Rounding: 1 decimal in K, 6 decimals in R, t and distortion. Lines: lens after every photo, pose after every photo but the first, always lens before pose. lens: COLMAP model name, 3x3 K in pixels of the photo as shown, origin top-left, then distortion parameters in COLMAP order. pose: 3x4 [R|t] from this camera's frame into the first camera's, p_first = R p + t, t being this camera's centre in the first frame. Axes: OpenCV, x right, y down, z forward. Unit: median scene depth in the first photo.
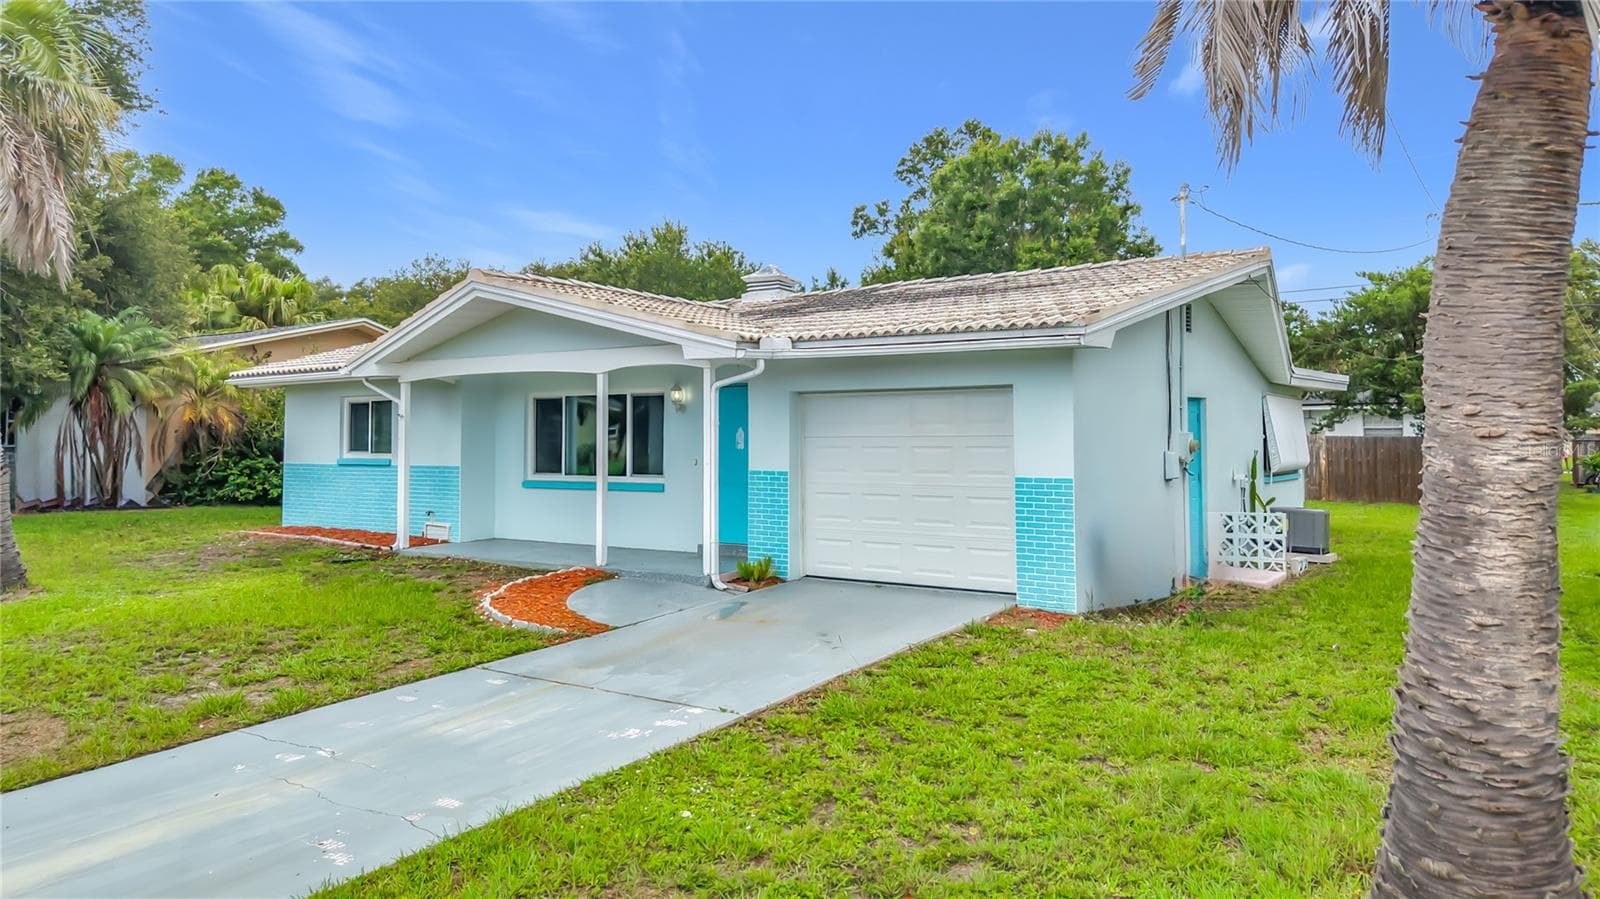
lens RADIAL K [[1083.1, 0, 797.8], [0, 1083.1, 418.4], [0, 0, 1]] dist [0.006872, -0.002584]
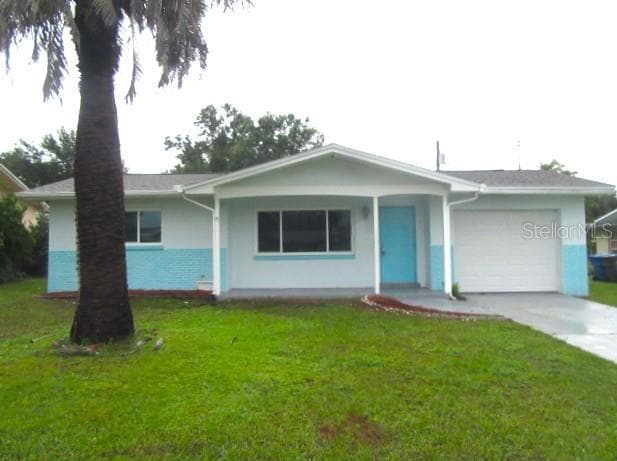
lens RADIAL K [[446.3, 0, 308.3], [0, 446.3, 250.9], [0, 0, 1]] dist [0.092088, -0.116243]
pose [[0.822369, -0.010639, 0.568856, -0.656161], [-0.001905, 0.999768, 0.021451, 0.034208], [-0.568952, -0.018725, 0.822158, 0.344120]]
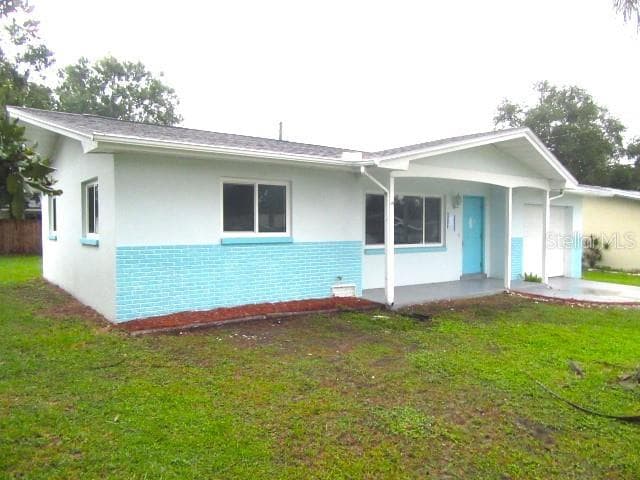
lens RADIAL K [[457.1, 0, 320.0], [0, 457.1, 240.0], [0, 0, 1]] dist [-0.001945, -0.000125]
pose [[0.339083, -0.025488, 0.940411, -0.920641], [-0.024387, 0.999059, 0.035870, 0.025173], [-0.940440, -0.035097, 0.338142, 0.909041]]
